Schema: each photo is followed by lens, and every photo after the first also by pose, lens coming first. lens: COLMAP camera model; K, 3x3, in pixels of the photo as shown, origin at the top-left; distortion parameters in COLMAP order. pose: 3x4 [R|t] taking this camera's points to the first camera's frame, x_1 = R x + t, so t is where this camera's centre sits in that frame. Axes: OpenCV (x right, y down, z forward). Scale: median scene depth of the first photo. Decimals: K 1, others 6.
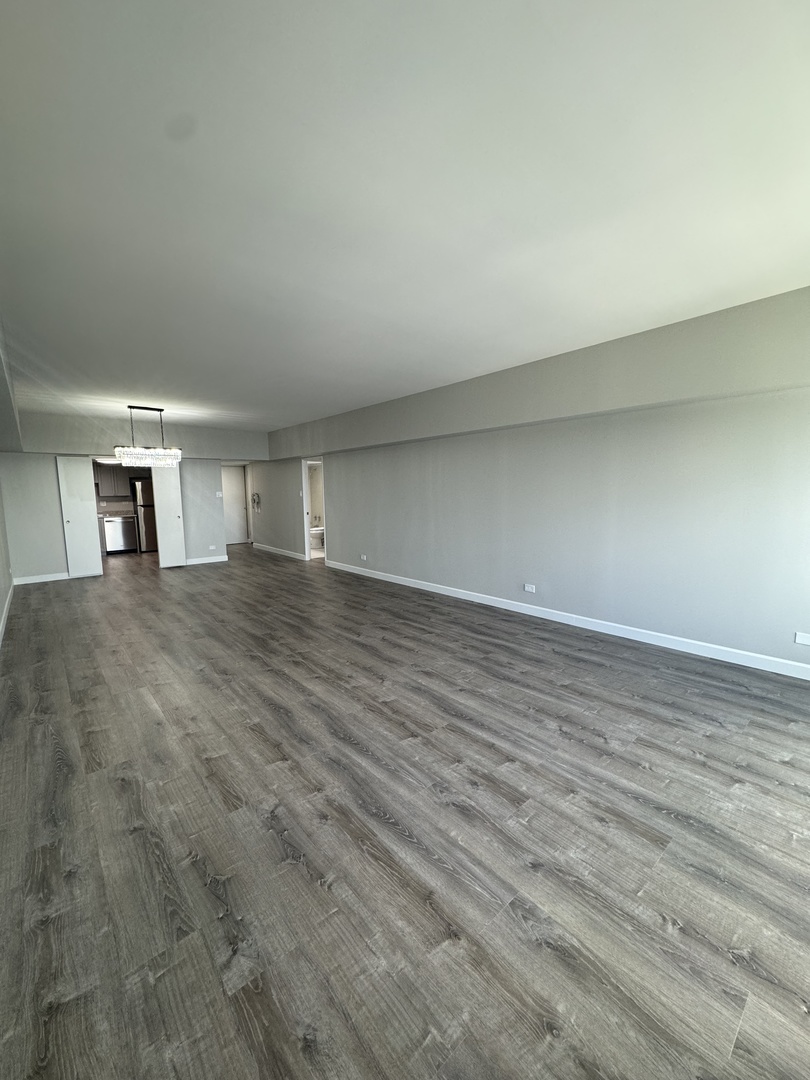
lens RADIAL K [[431.2, 0, 405.0], [0, 431.2, 540.0], [0, 0, 1]] dist [-0.000089, 0.000395]
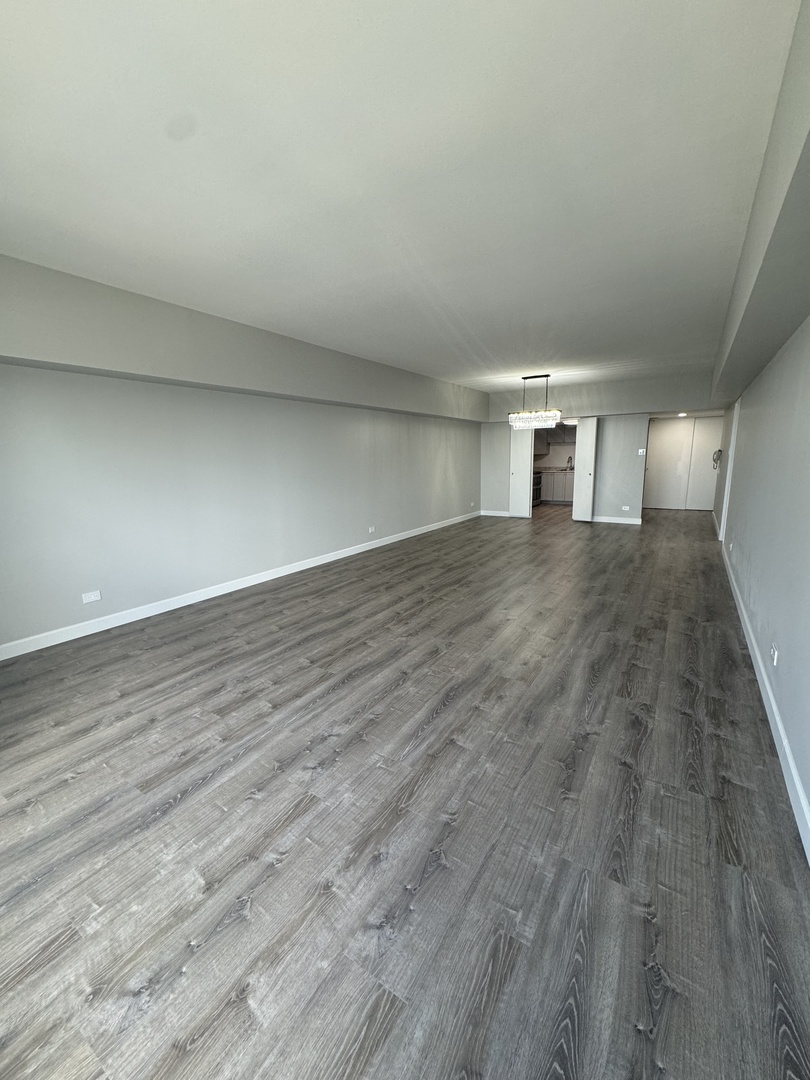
lens RADIAL K [[431.2, 0, 405.0], [0, 431.2, 540.0], [0, 0, 1]] dist [-0.000089, 0.000395]
pose [[0.269220, 0.188713, -0.944409, 1.192710], [-0.091348, 0.981197, 0.170024, -0.108889], [0.958737, 0.040496, 0.281396, 0.922205]]
